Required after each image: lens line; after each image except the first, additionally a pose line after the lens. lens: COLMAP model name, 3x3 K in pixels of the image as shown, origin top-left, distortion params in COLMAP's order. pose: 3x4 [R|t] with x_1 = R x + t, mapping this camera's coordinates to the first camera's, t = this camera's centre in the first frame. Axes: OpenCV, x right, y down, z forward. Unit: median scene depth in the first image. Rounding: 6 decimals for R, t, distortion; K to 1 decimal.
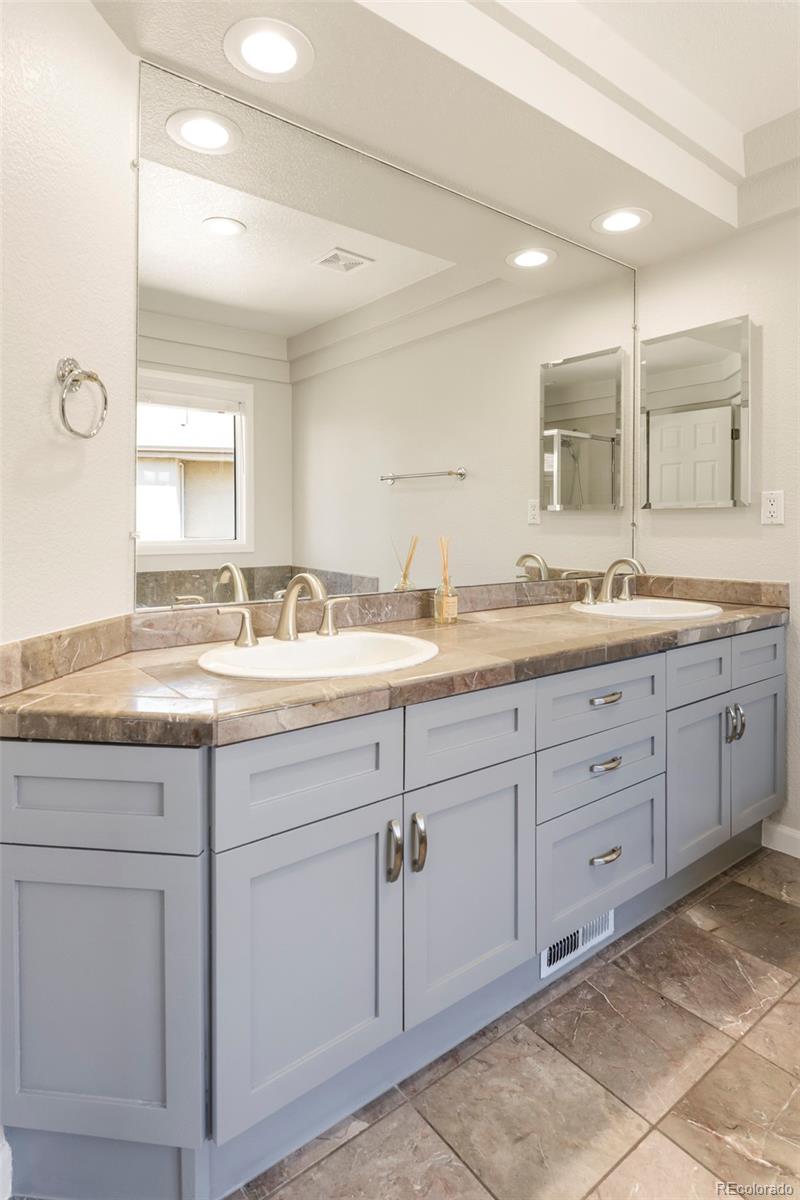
lens RADIAL K [[629.4, 0, 399.7], [0, 629.4, 536.1], [0, 0, 1]] dist [-0.006815, -0.000543]
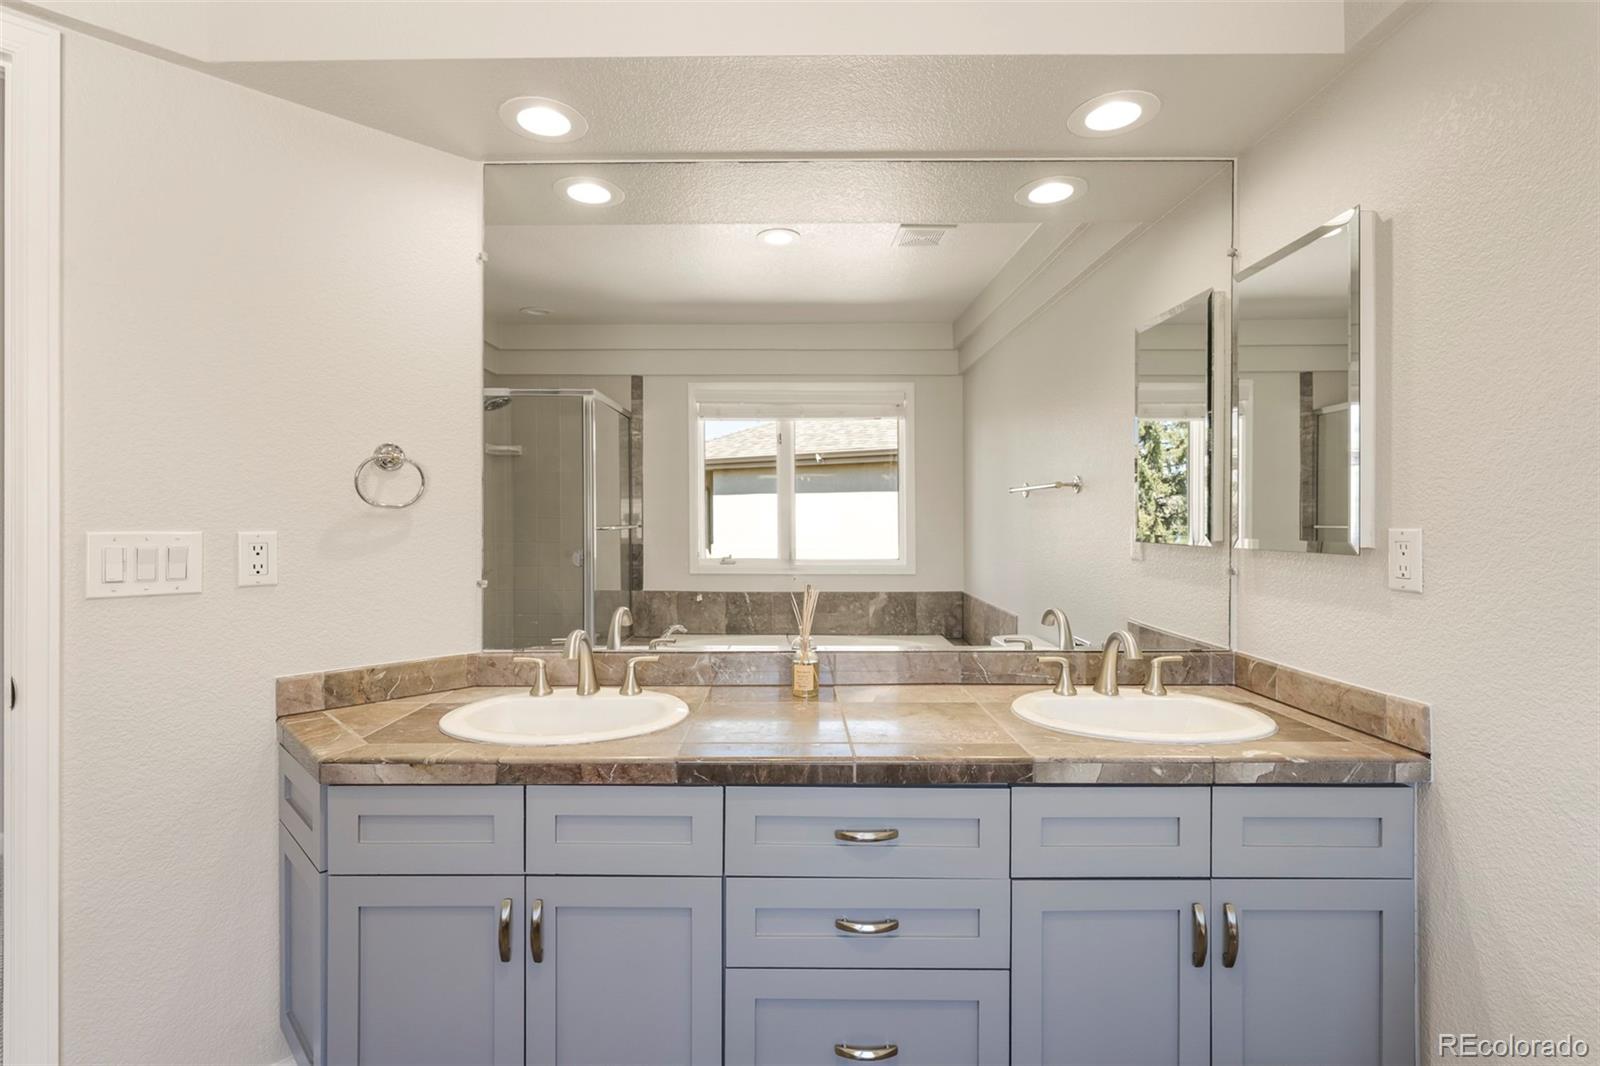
lens RADIAL K [[733.2, 0, 800.0], [0, 733.2, 533.0], [0, 0, 1]] dist [-0.009557, 0.000372]
pose [[0.793356, 0.003686, -0.608746, 0.652095], [-0.005349, 0.999985, -0.000917, -0.074344], [0.608734, 0.003984, 0.793364, 0.234023]]
